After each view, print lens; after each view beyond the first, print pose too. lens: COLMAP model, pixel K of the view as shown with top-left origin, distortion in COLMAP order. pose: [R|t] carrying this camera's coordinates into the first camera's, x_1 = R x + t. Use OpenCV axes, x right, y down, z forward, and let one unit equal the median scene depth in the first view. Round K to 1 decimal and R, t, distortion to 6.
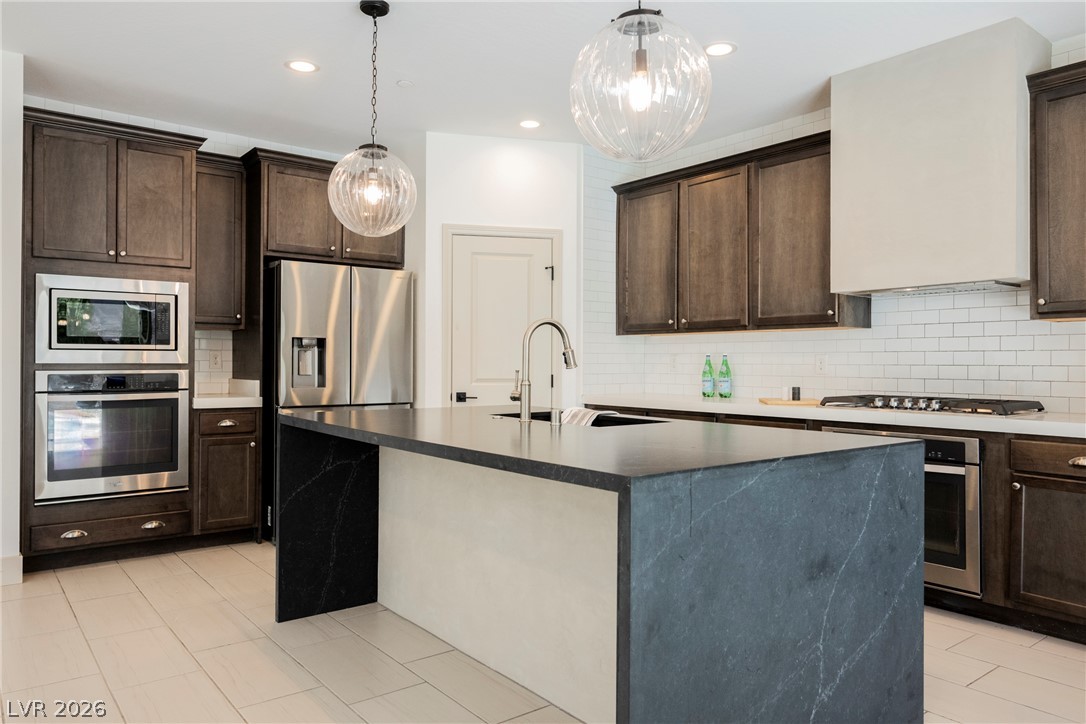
lens RADIAL K [[743.5, 0, 542.2], [0, 743.5, 360.1], [0, 0, 1]] dist [-0.001413, 0.000443]
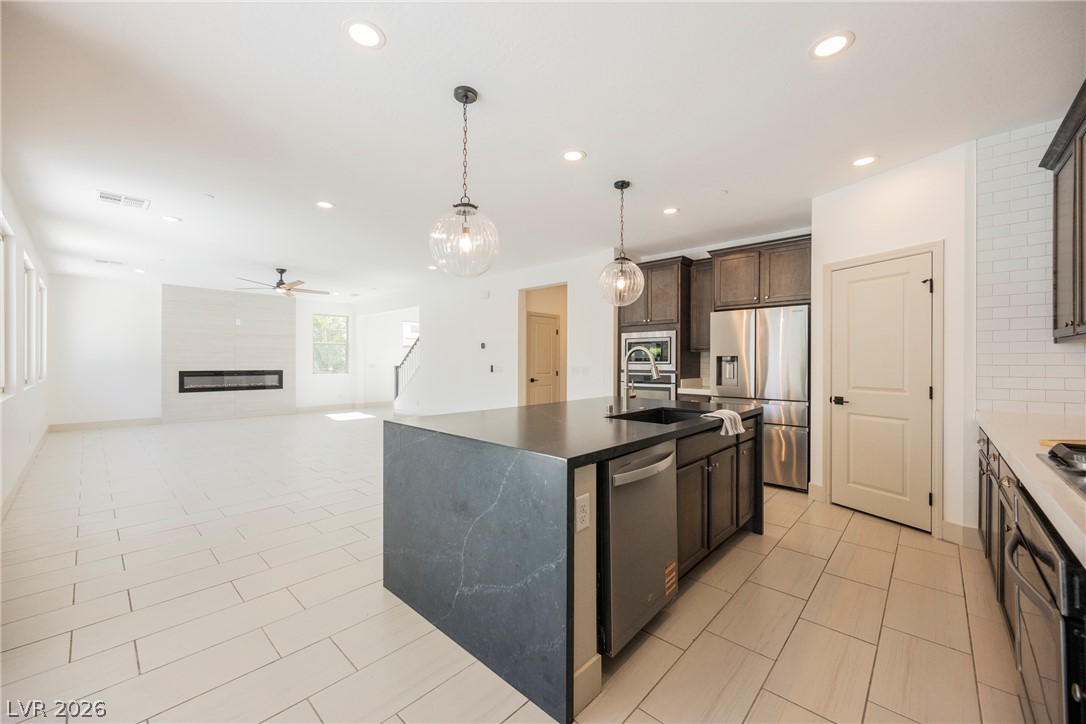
lens RADIAL K [[422.5, 0, 543.0], [0, 422.5, 362.0], [0, 0, 1]] dist [-0.001897, -0.000577]
pose [[0.155094, -0.003303, -0.987894, 0.608687], [0.001771, 0.999994, -0.003065, -0.015821], [0.987898, -0.001274, 0.155099, 0.480378]]
